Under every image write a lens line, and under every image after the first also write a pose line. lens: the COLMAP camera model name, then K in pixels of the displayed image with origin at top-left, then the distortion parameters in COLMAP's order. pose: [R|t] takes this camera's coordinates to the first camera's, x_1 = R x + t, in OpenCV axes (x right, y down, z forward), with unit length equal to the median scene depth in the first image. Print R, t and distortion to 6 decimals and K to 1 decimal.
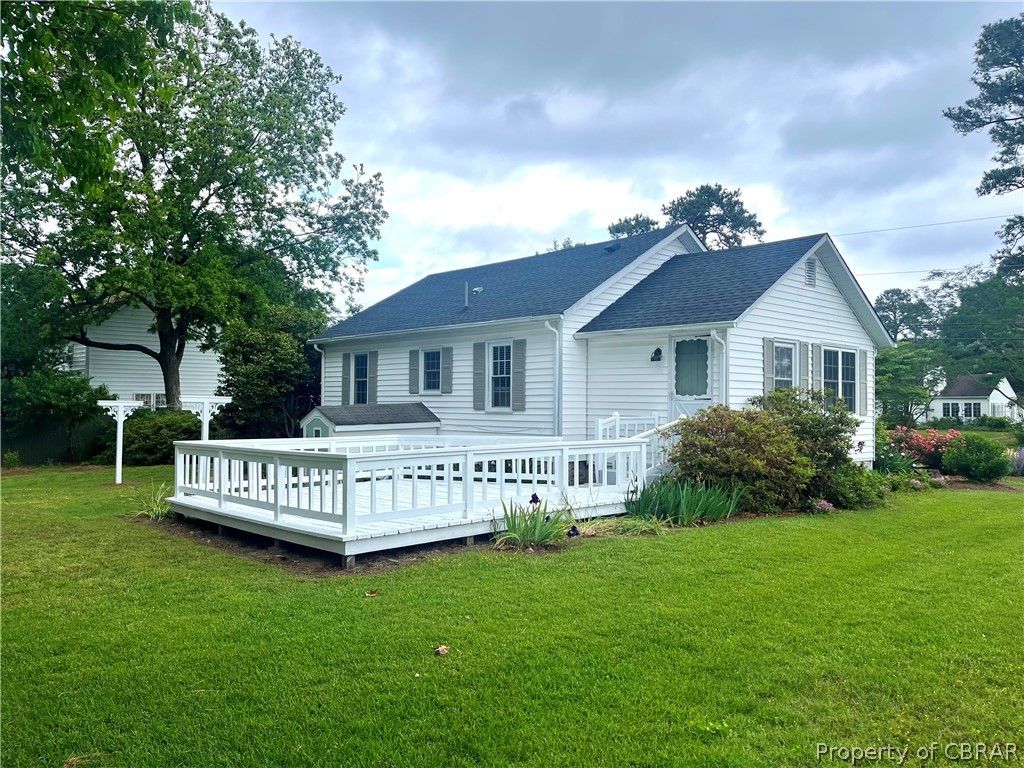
lens RADIAL K [[774.5, 0, 510.4], [0, 774.5, 387.1], [0, 0, 1]] dist [0.046876, -0.001895]
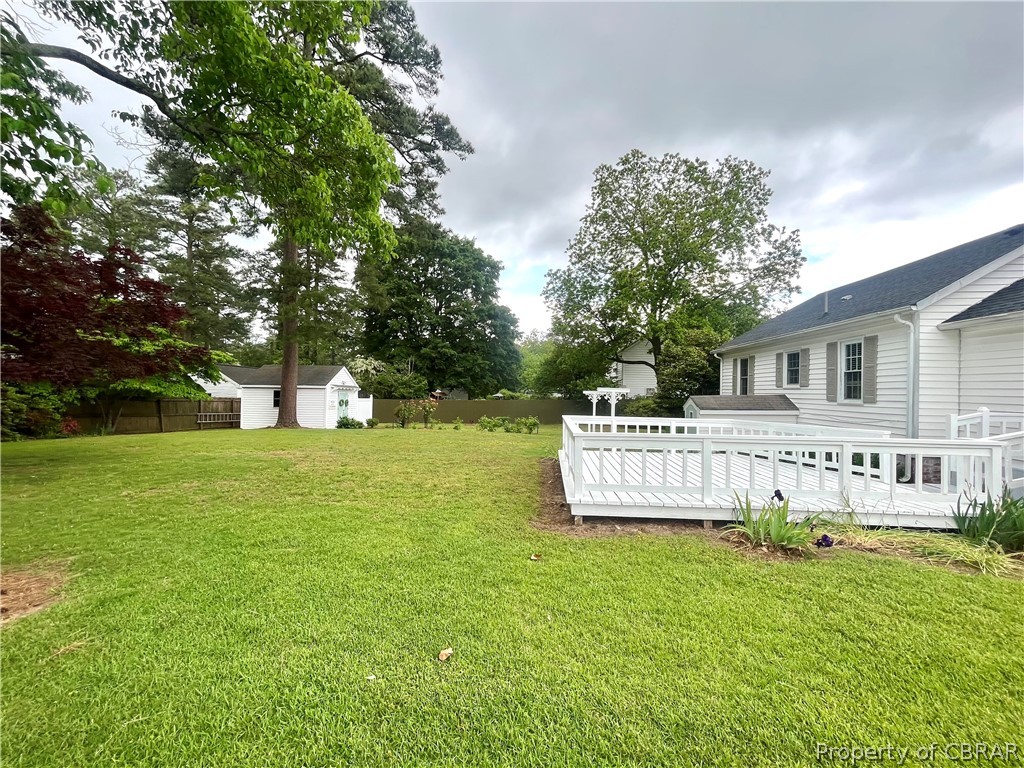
lens RADIAL K [[433.0, 0, 517.6], [0, 433.0, 386.7], [0, 0, 1]] dist [-0.002220, 0.000130]
pose [[0.684730, 0.001474, -0.728795, 0.099442], [-0.000558, 0.999999, 0.001498, 0.006708], [0.728797, -0.000619, 0.684730, 0.212530]]
